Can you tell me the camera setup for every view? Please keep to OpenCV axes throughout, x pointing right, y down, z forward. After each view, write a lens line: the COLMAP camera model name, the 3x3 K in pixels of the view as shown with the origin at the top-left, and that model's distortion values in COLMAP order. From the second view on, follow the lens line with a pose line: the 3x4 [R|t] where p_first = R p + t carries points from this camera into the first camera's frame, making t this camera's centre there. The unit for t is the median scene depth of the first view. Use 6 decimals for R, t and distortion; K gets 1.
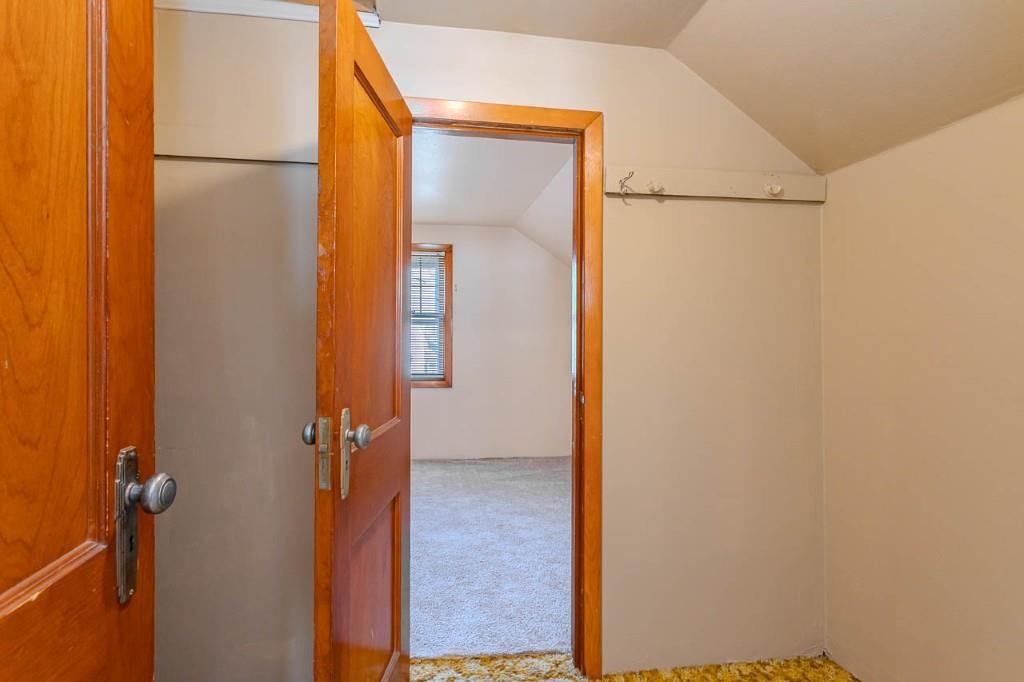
lens RADIAL K [[482.8, 0, 510.0], [0, 482.8, 339.9], [0, 0, 1]] dist [-0.002819, 0.002824]
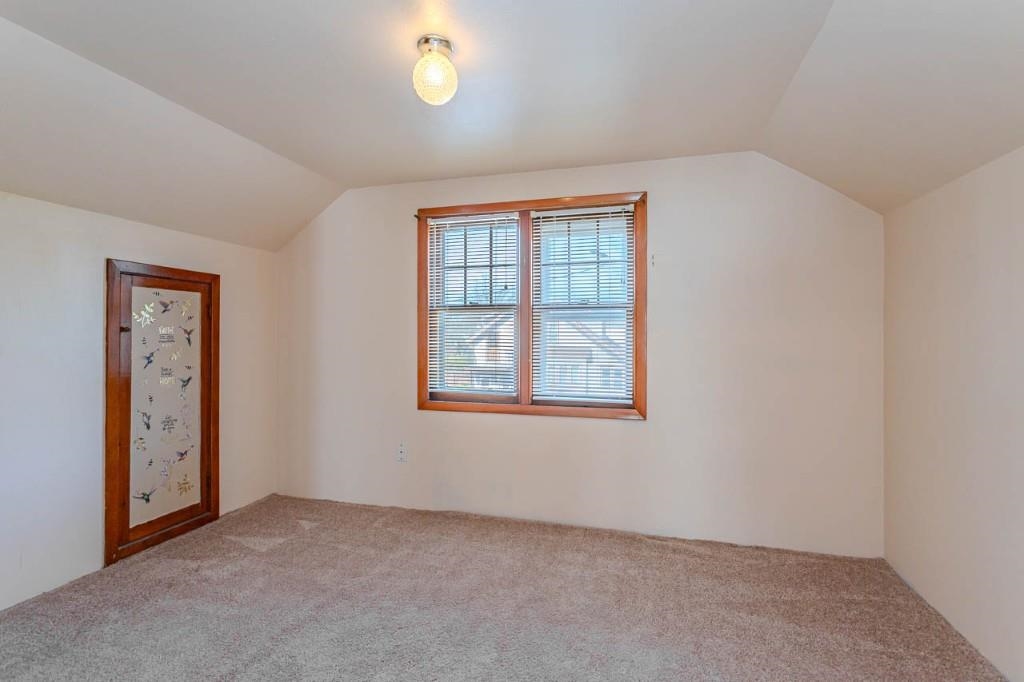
lens RADIAL K [[482.8, 0, 512.0], [0, 482.8, 342.7], [0, 0, 1]] dist [-0.002819, 0.002824]
pose [[0.892805, -0.001092, -0.450441, 0.006051], [0.001009, 0.999999, -0.000424, -0.001735], [0.450441, -0.000076, 0.892806, 0.364822]]
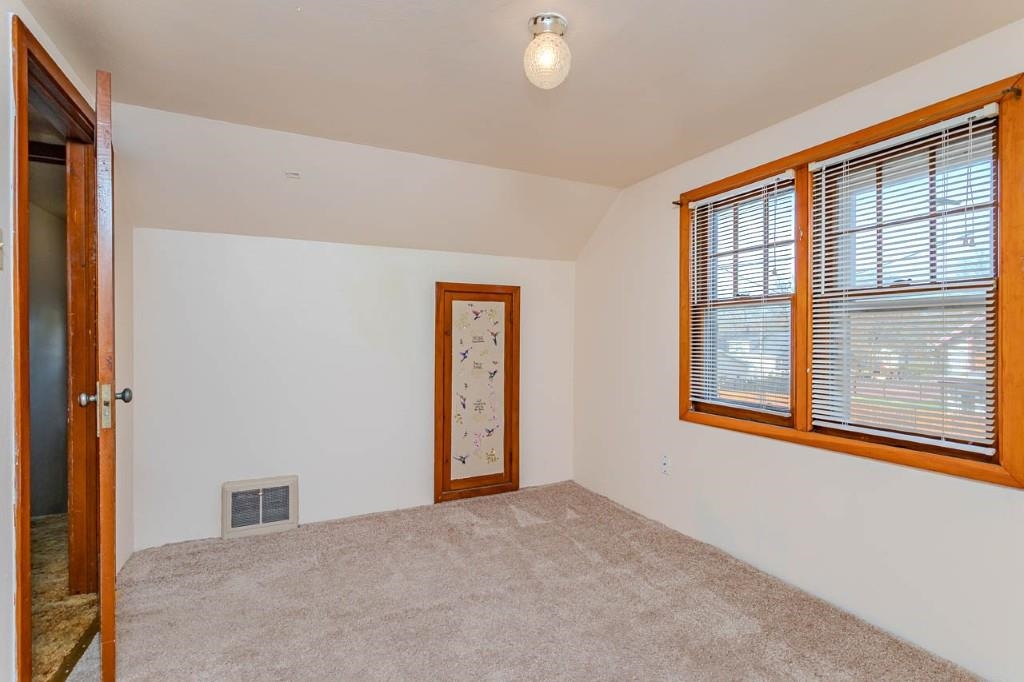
lens RADIAL K [[482.8, 0, 516.4], [0, 482.8, 338.9], [0, 0, 1]] dist [-0.002819, 0.002824]
pose [[0.263170, -0.005344, -0.964735, 0.114985], [-0.006180, 0.999955, -0.007225, -0.003269], [0.964730, 0.007863, 0.263125, 0.564826]]
